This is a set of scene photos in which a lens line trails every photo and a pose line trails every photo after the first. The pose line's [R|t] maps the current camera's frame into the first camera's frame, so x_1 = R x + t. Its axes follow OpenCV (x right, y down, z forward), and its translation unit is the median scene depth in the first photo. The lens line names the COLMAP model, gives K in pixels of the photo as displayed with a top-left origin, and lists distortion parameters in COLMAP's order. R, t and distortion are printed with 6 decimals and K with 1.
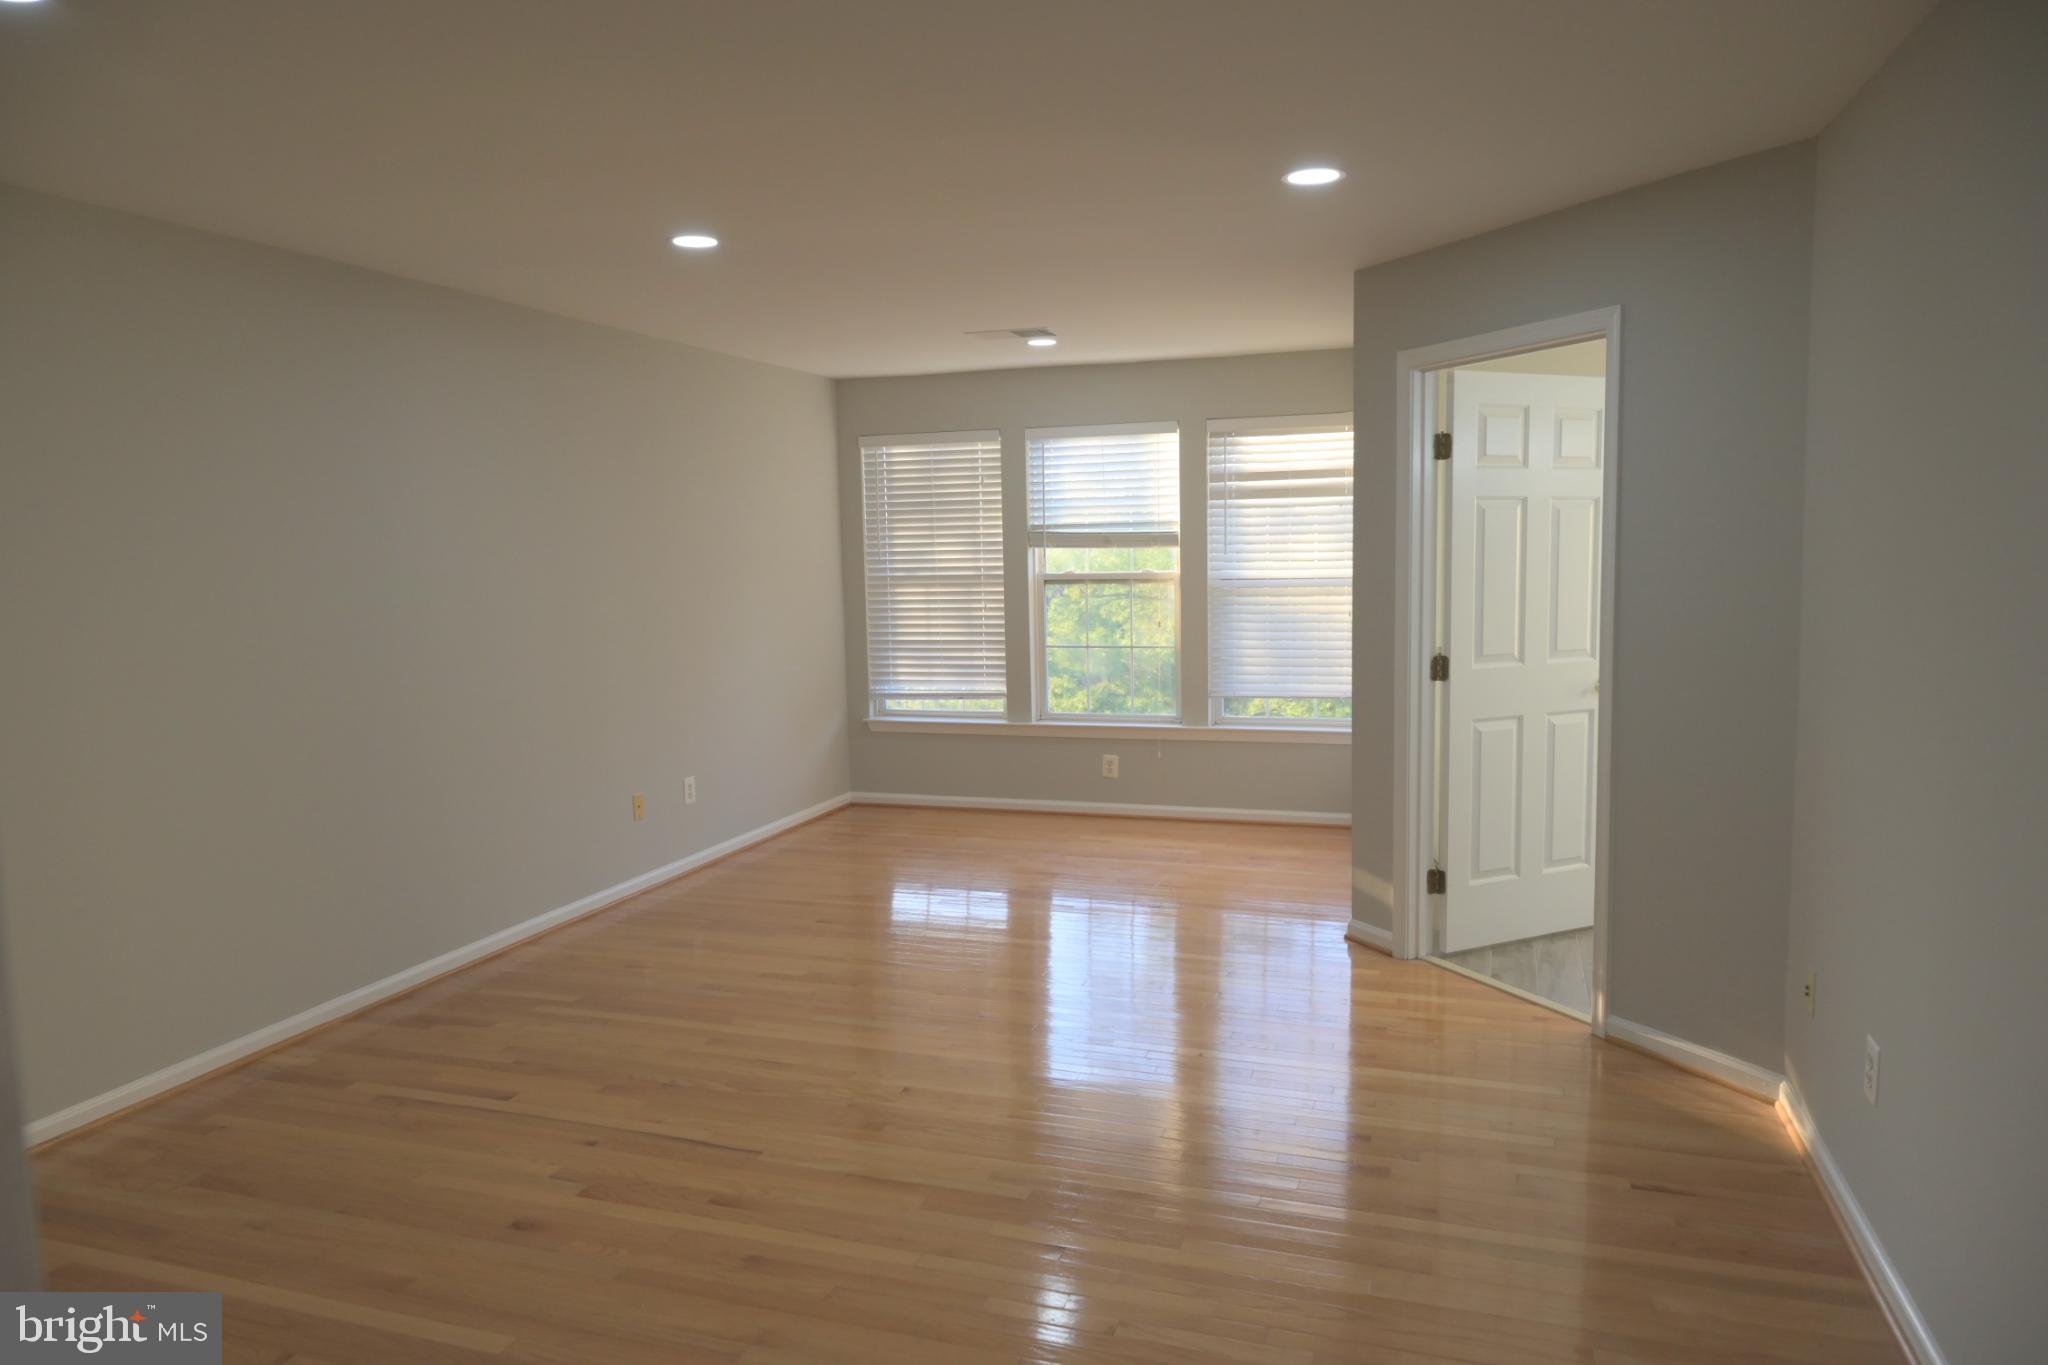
lens RADIAL K [[1367.4, 0, 1024.0], [0, 1367.4, 682.5], [0, 0, 1]] dist [0.000477, 0.000346]
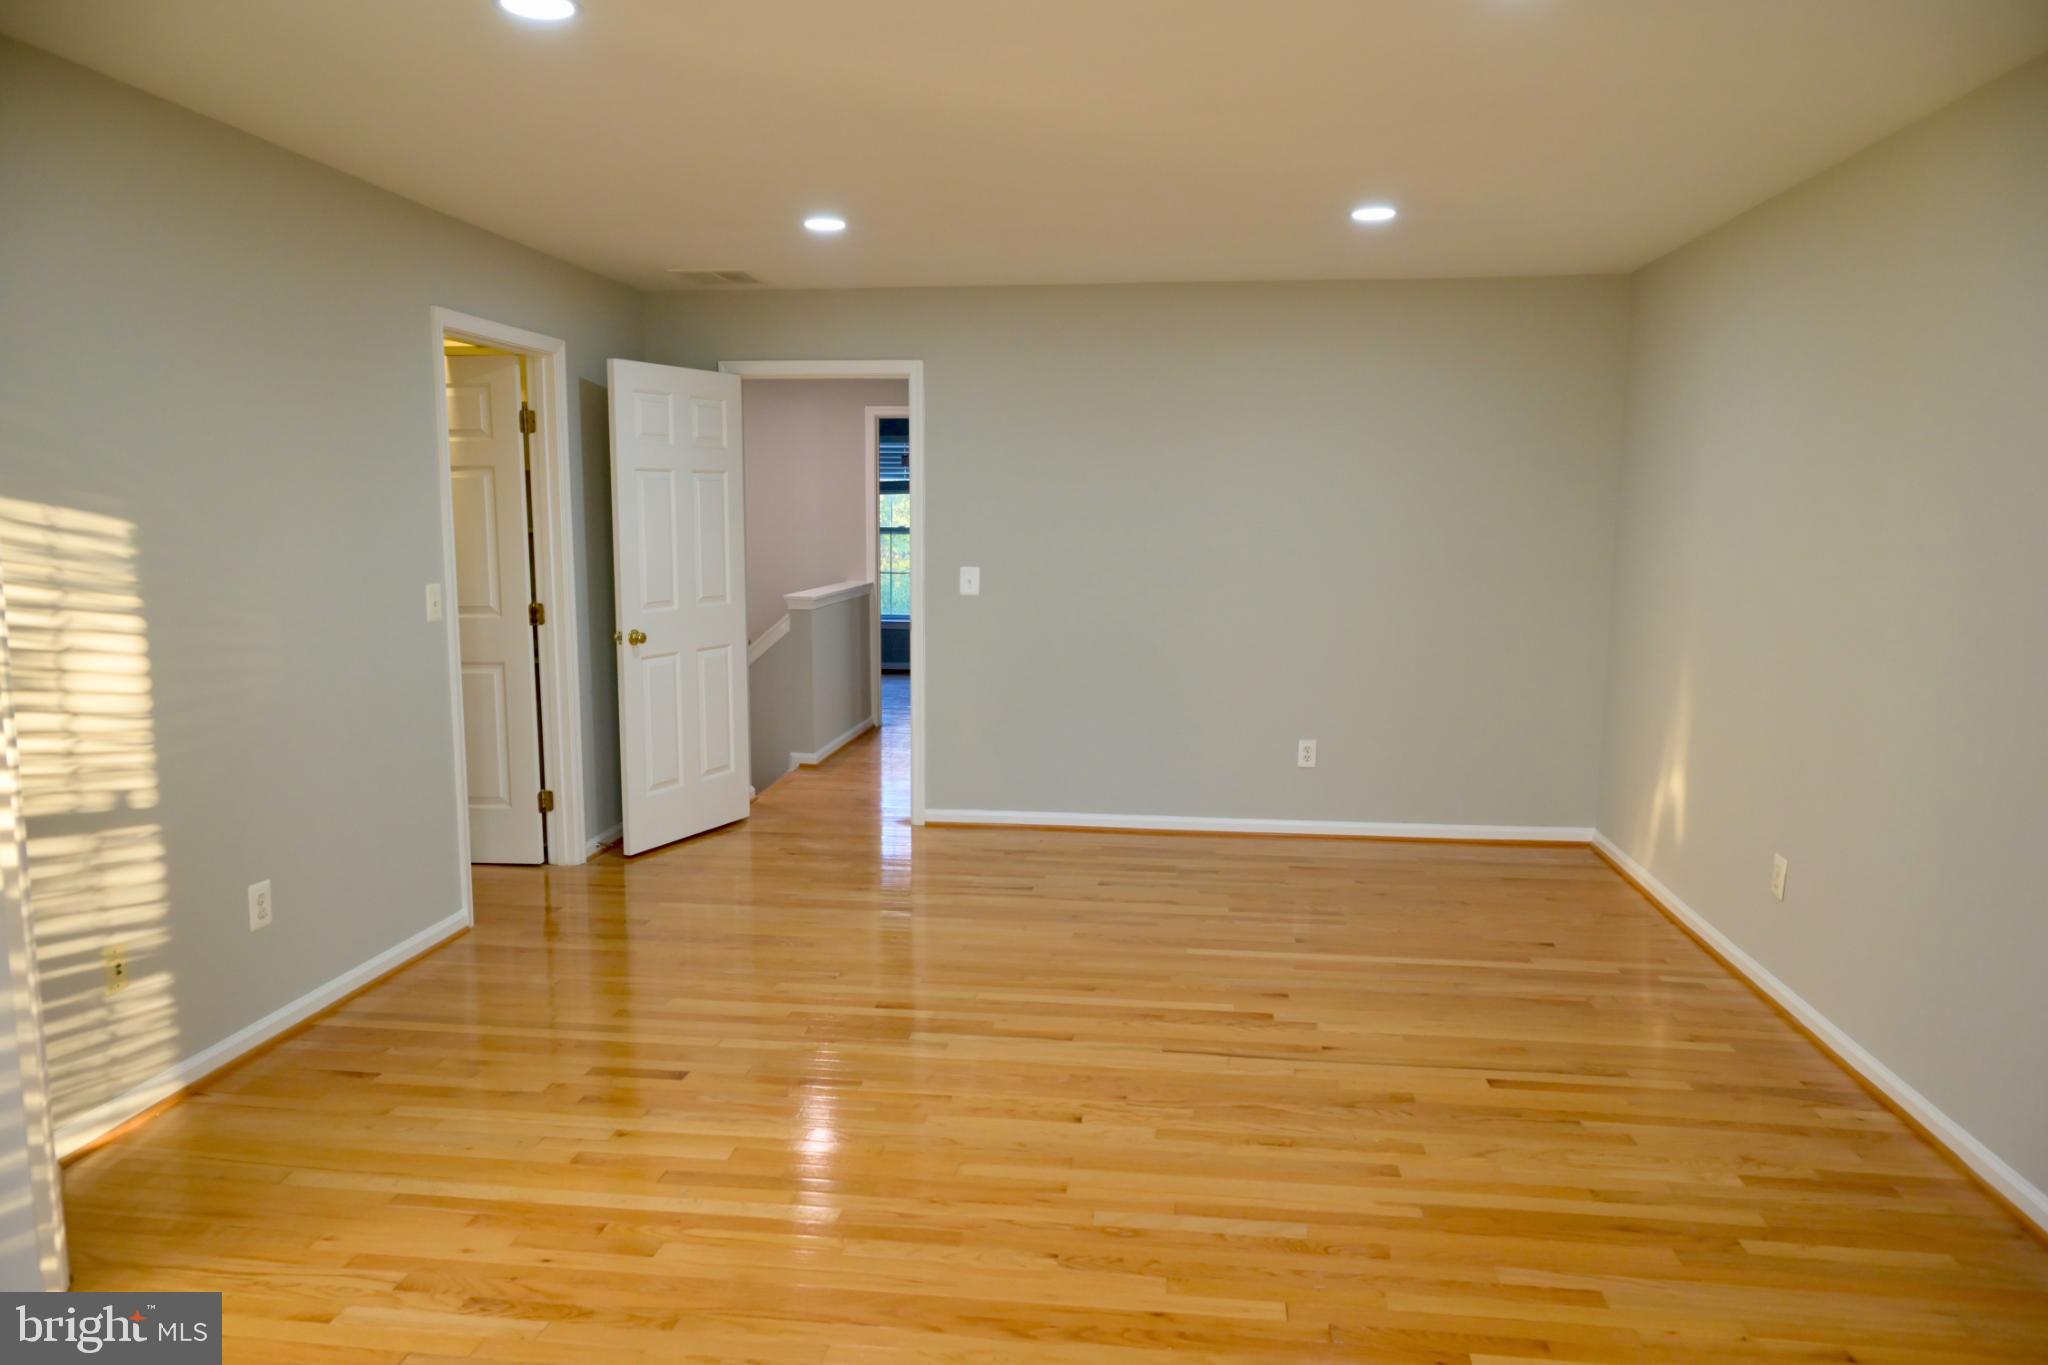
lens RADIAL K [[1367.4, 0, 1024.0], [0, 1367.4, 682.5], [0, 0, 1]] dist [0.000477, 0.000346]
pose [[-0.981262, 0.043544, -0.187695, 0.100495], [-0.001402, 0.972490, 0.232942, -0.180138], [0.192674, 0.228840, -0.954206, 1.788190]]
